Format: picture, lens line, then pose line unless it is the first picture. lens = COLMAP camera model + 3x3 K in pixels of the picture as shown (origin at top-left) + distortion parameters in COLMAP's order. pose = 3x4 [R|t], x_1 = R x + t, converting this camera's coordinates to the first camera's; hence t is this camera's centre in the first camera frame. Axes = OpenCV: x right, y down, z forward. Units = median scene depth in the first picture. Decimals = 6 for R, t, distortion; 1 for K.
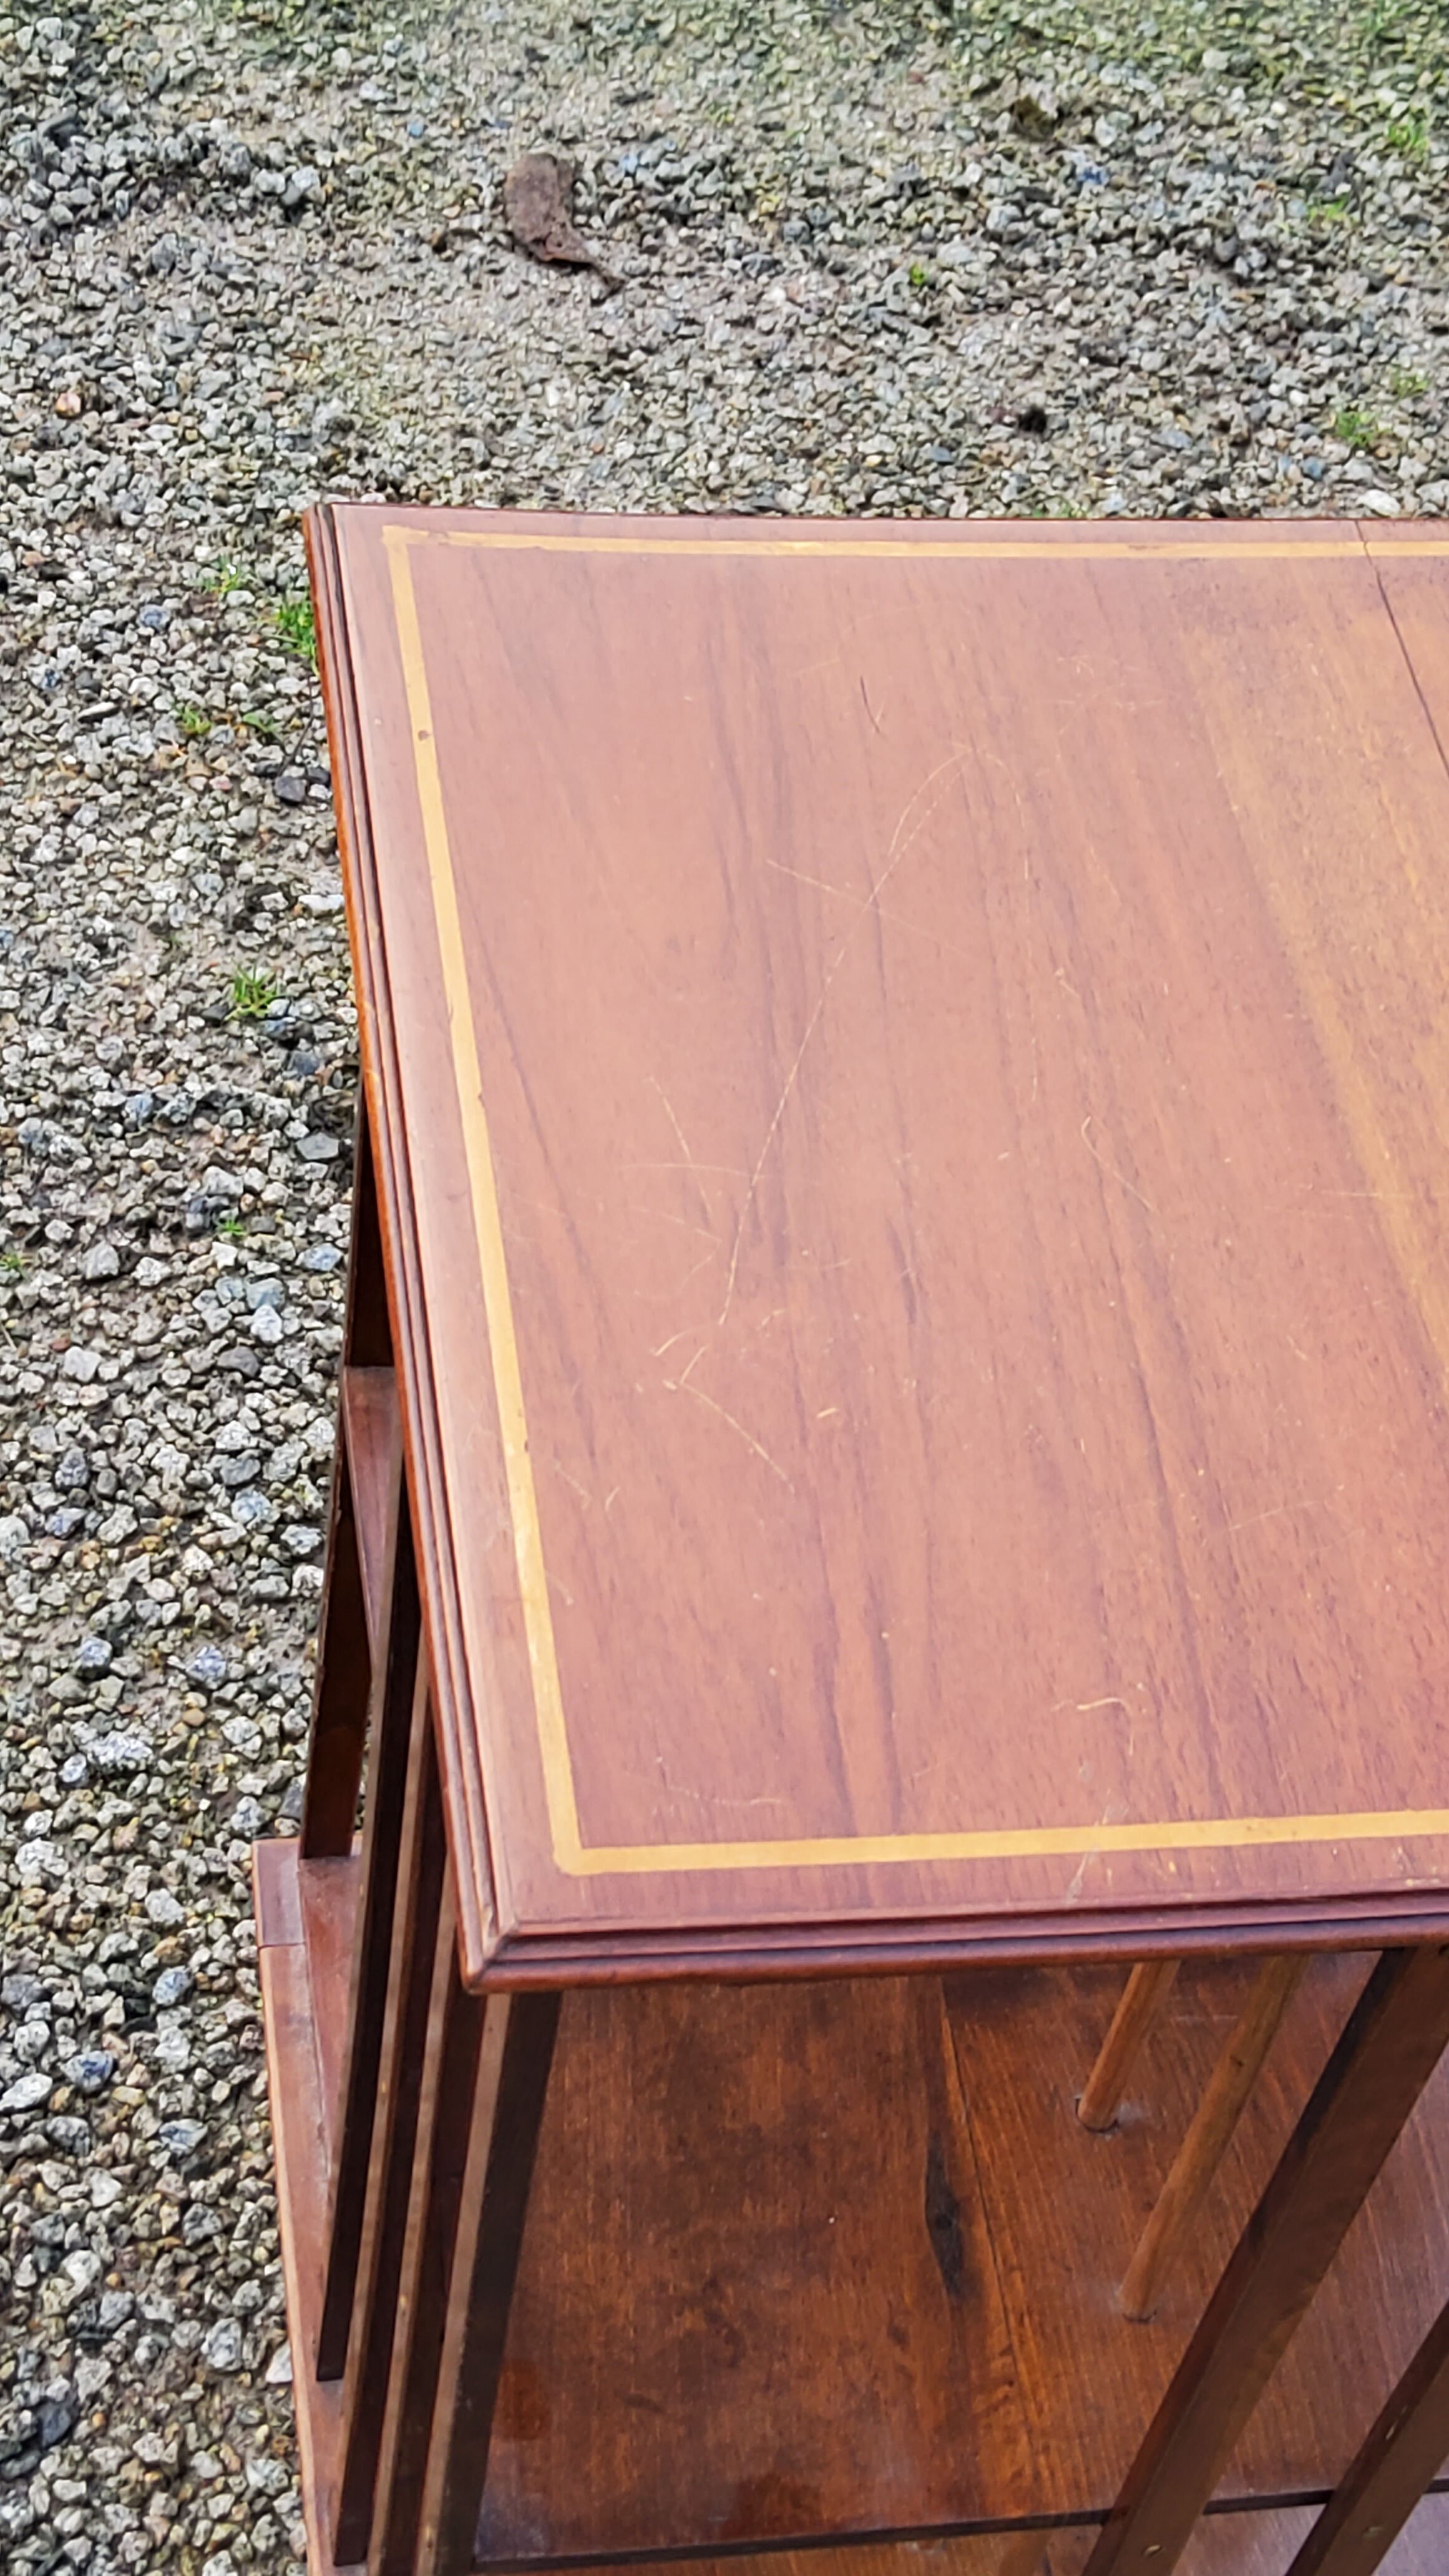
lens RADIAL K [[3875.1, 0, 701.7], [0, 3875.1, 1265.4], [0, 0, 1]] dist [0.101772, 0.000000]
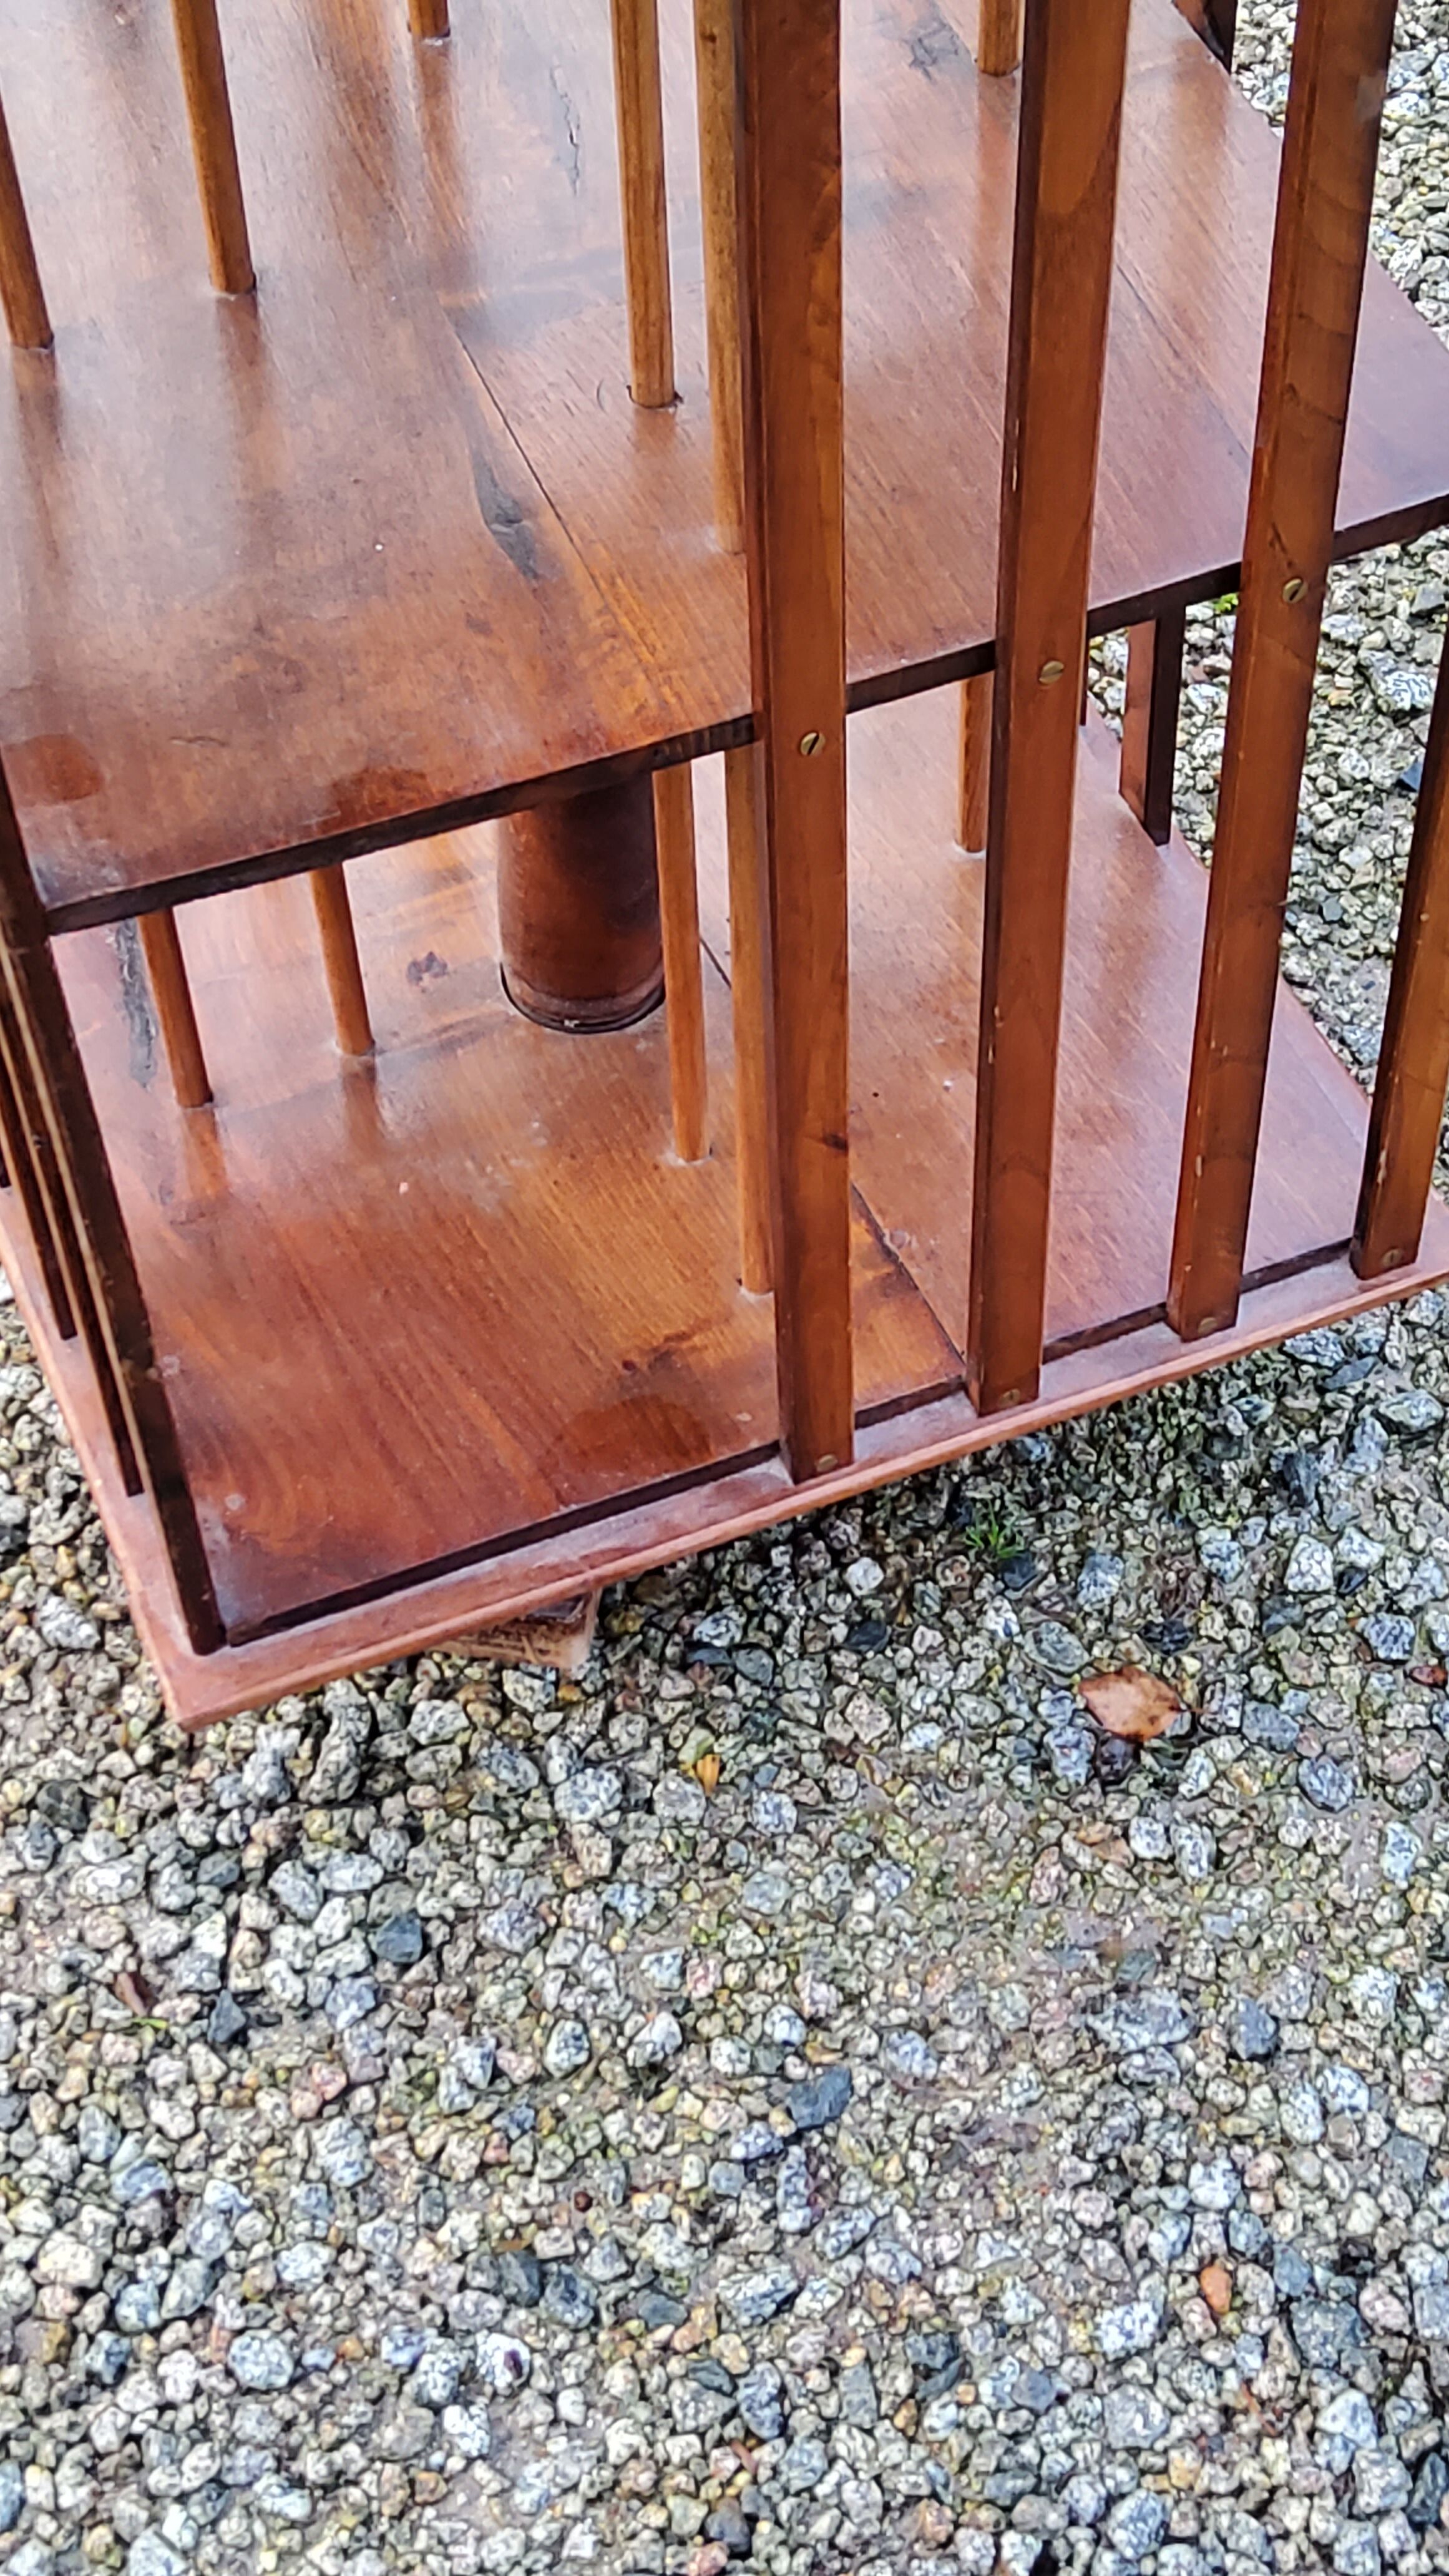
lens RADIAL K [[3875.1, 0, 728.1], [0, 3875.1, 1276.4], [0, 0, 1]] dist [0.101772, 0.000000]
pose [[0.959099, -0.280879, 0.035152, 0.022884], [0.278295, 0.958334, 0.064402, 0.264970], [-0.051777, -0.051985, 0.997305, 0.085411]]
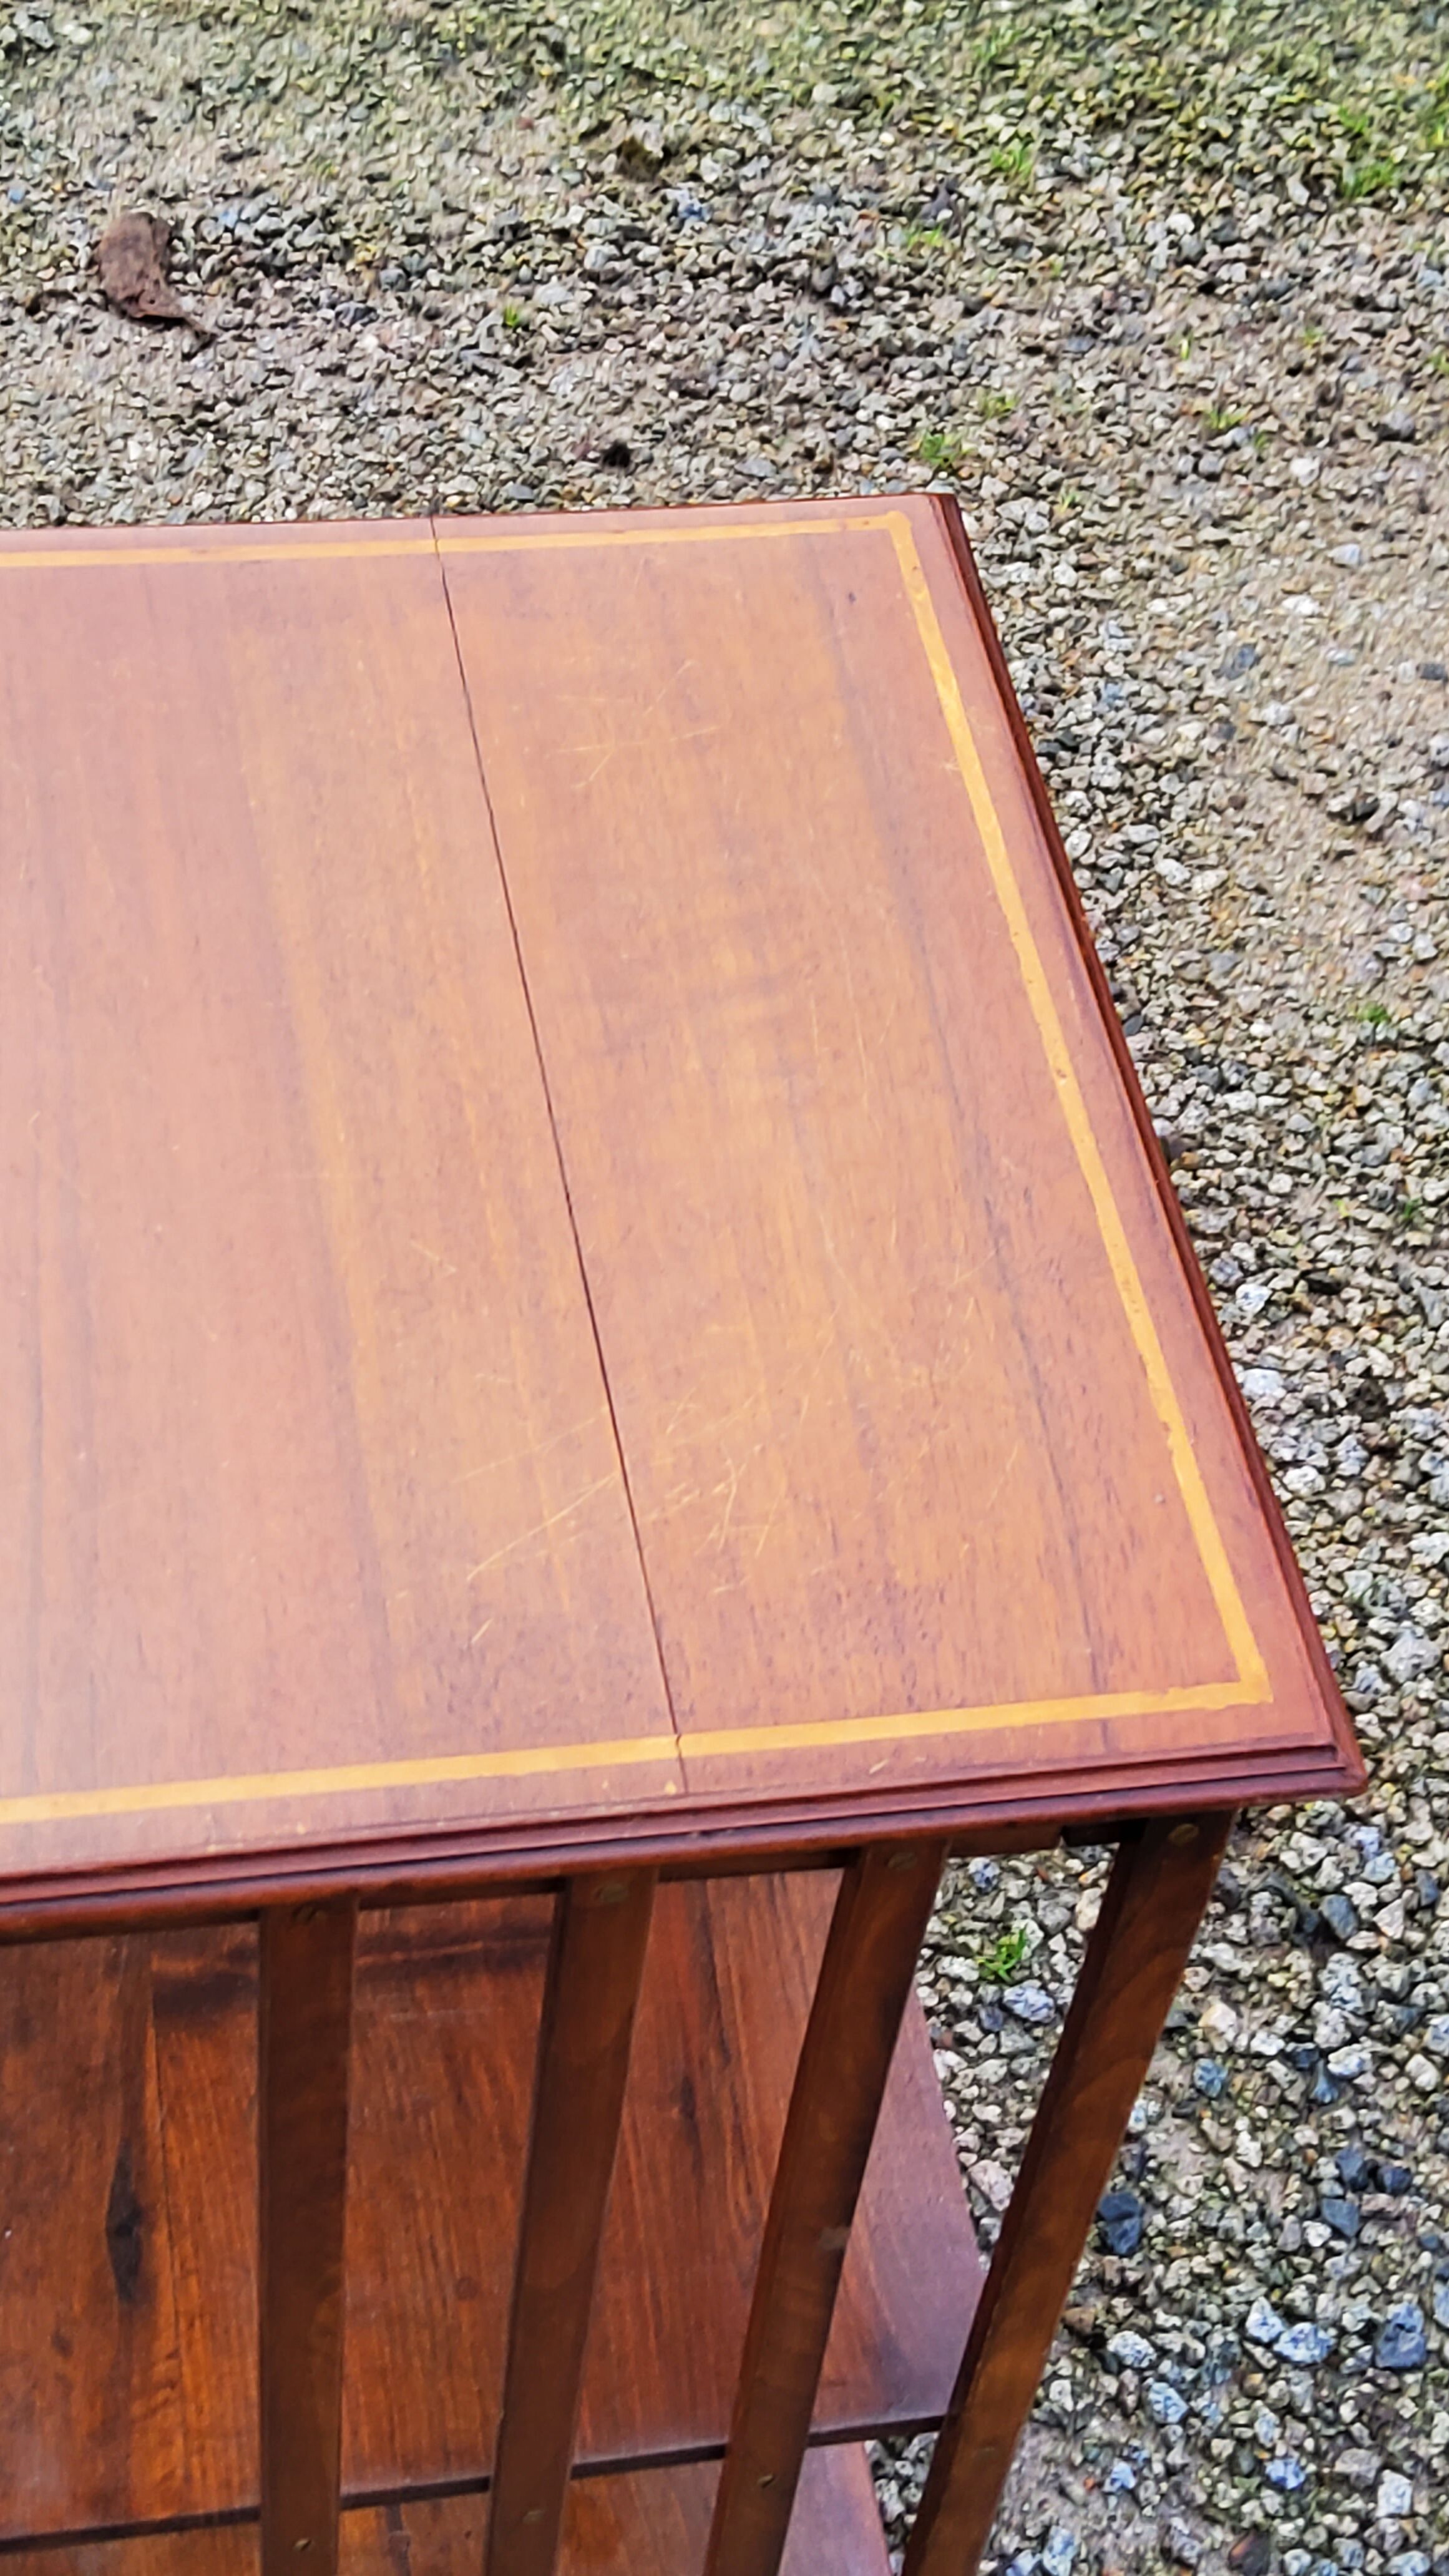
lens RADIAL K [[3875.1, 0, 721.0], [0, 3875.1, 1275.8], [0, 0, 1]] dist [0.101772, 0.000000]
pose [[0.998994, -0.044576, -0.004892, 0.167448], [0.044504, 0.998911, -0.013979, 0.015752], [0.005510, 0.013747, 0.999890, -0.003333]]
